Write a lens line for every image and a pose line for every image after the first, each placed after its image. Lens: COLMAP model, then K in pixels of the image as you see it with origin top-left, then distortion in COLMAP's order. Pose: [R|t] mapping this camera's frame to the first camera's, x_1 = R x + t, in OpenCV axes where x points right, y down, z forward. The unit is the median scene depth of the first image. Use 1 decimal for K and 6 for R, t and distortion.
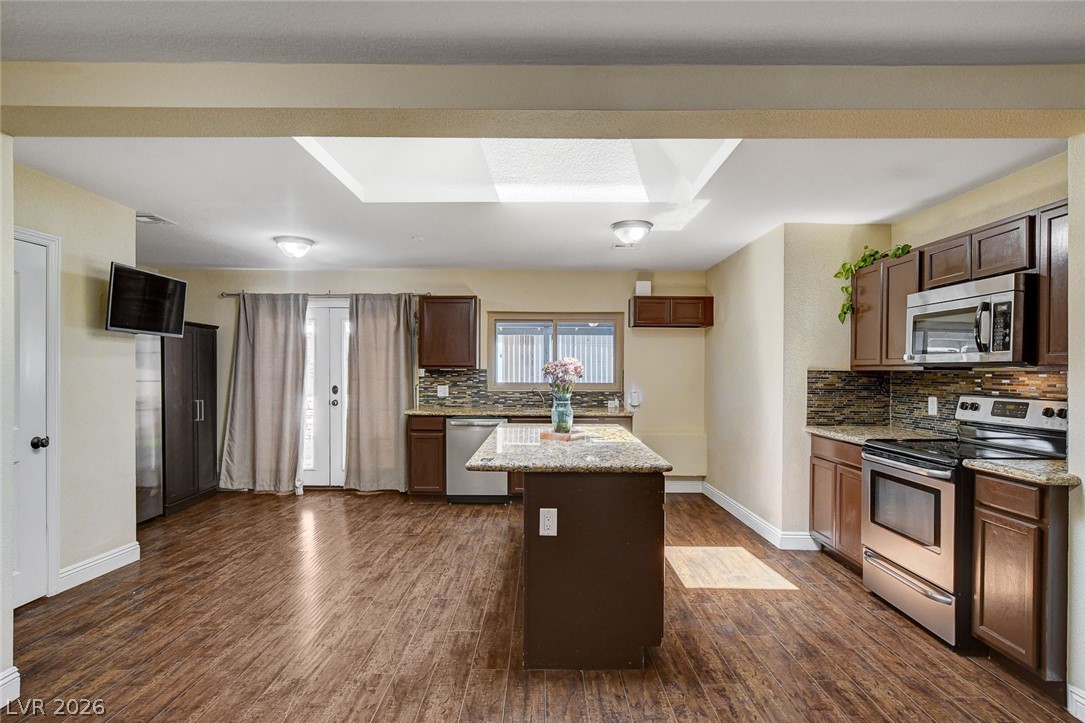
lens RADIAL K [[536.3, 0, 544.1], [0, 536.3, 370.1], [0, 0, 1]] dist [-0.005242, 0.000775]
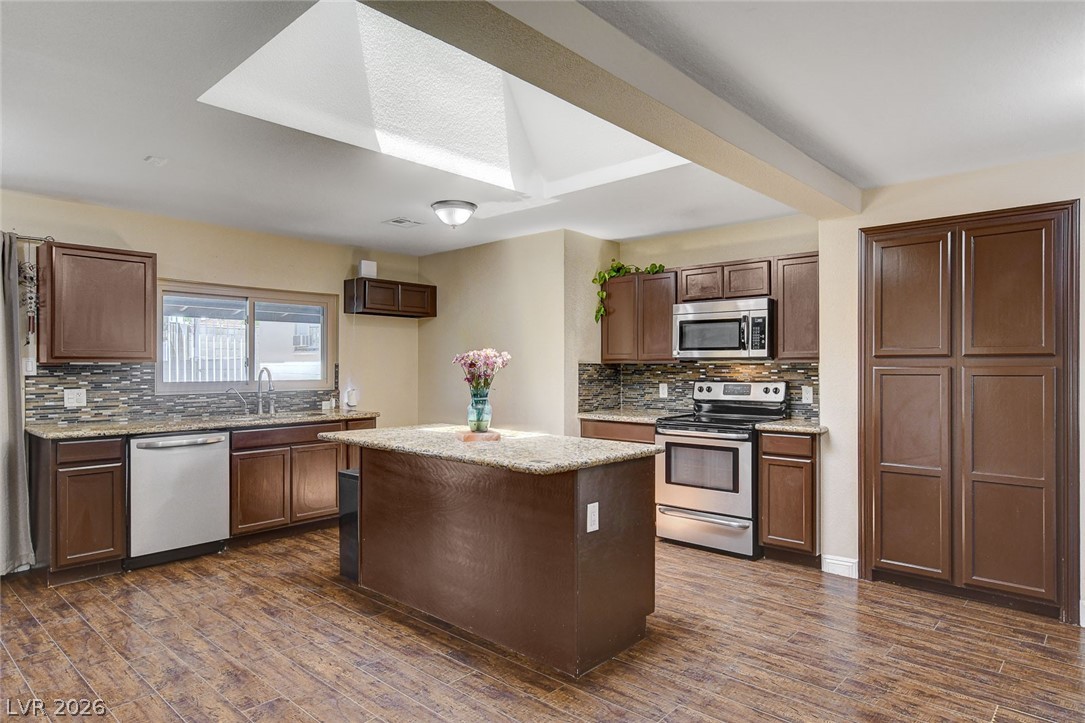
lens RADIAL K [[619.4, 0, 540.2], [0, 619.4, 361.8], [0, 0, 1]] dist [0.004835, 0.002939]
pose [[0.686499, 0.000575, 0.727130, -0.509252], [0.002859, 0.999990, -0.003490, 0.001499], [-0.727125, 0.004475, 0.686490, 0.167086]]
